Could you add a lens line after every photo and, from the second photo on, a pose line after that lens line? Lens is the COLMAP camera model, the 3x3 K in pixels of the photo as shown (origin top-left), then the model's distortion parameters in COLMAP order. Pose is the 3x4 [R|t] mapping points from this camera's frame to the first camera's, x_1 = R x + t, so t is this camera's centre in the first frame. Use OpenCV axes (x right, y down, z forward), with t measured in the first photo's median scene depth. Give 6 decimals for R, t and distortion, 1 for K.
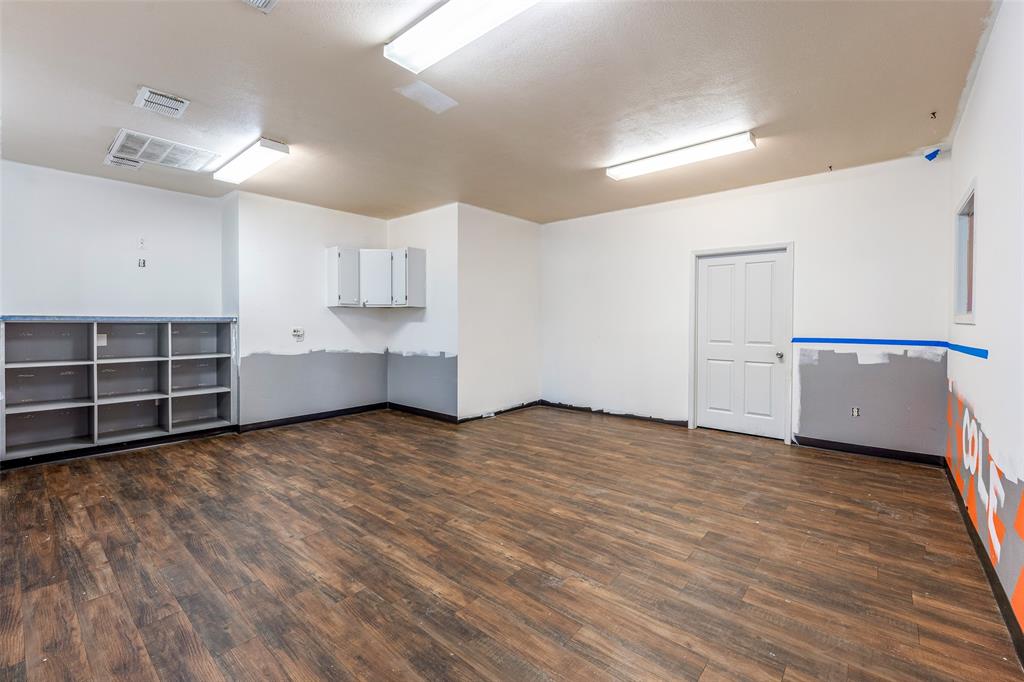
lens RADIAL K [[434.8, 0, 509.7], [0, 434.8, 324.7], [0, 0, 1]] dist [-0.001362, -0.000157]
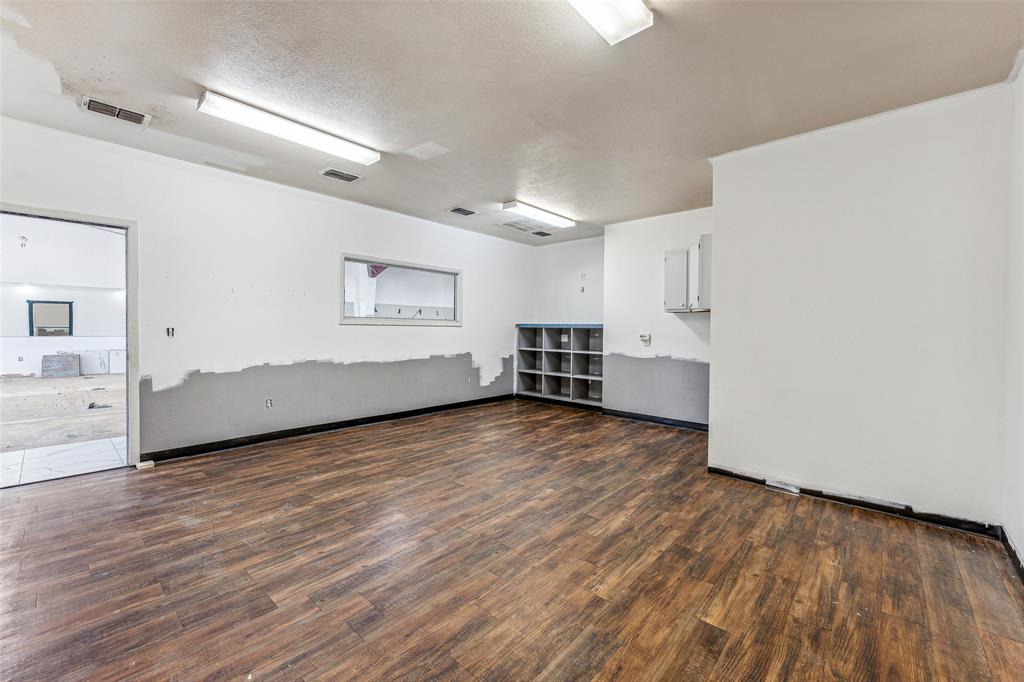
lens RADIAL K [[415.7, 0, 509.3], [0, 415.7, 330.0], [0, 0, 1]] dist [0.000873, 0.000195]
pose [[-0.022651, 0.003415, -0.999738, 0.943943], [-0.018483, 0.999822, 0.003834, 0.001628], [0.999573, 0.018565, -0.022584, 1.152852]]
